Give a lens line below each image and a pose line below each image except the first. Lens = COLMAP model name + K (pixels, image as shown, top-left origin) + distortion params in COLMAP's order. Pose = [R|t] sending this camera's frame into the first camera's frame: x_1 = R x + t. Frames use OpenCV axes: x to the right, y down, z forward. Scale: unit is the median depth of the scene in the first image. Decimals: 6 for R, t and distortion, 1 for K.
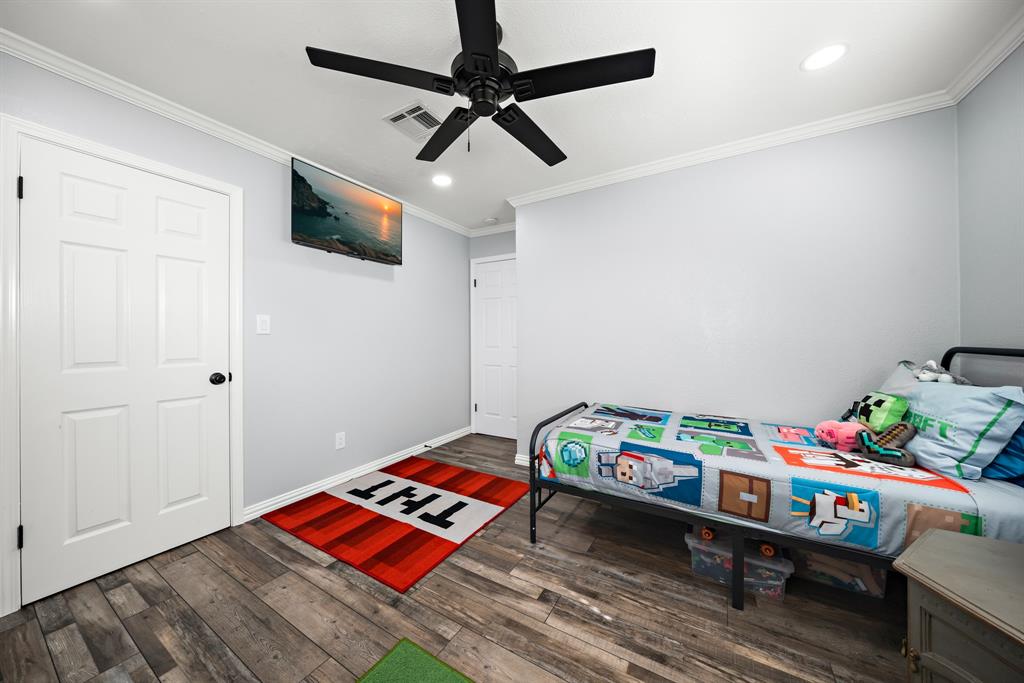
lens RADIAL K [[352.4, 0, 513.4], [0, 352.4, 337.9], [0, 0, 1]] dist [-0.002975, 0.000353]
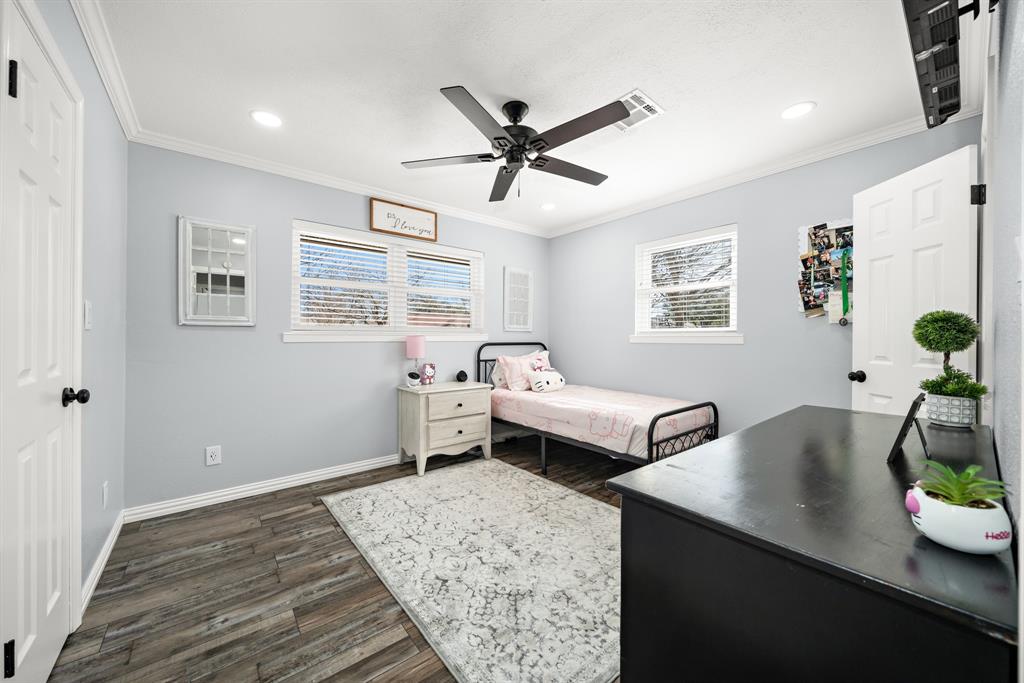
lens RADIAL K [[372.5, 0, 514.8], [0, 372.5, 344.1], [0, 0, 1]] dist [0.000125, 0.000020]
pose [[-0.335061, 0.007393, -0.942168, 1.228522], [-0.004486, 0.999945, 0.009442, -0.013062], [0.942186, 0.007390, -0.335009, 1.725087]]
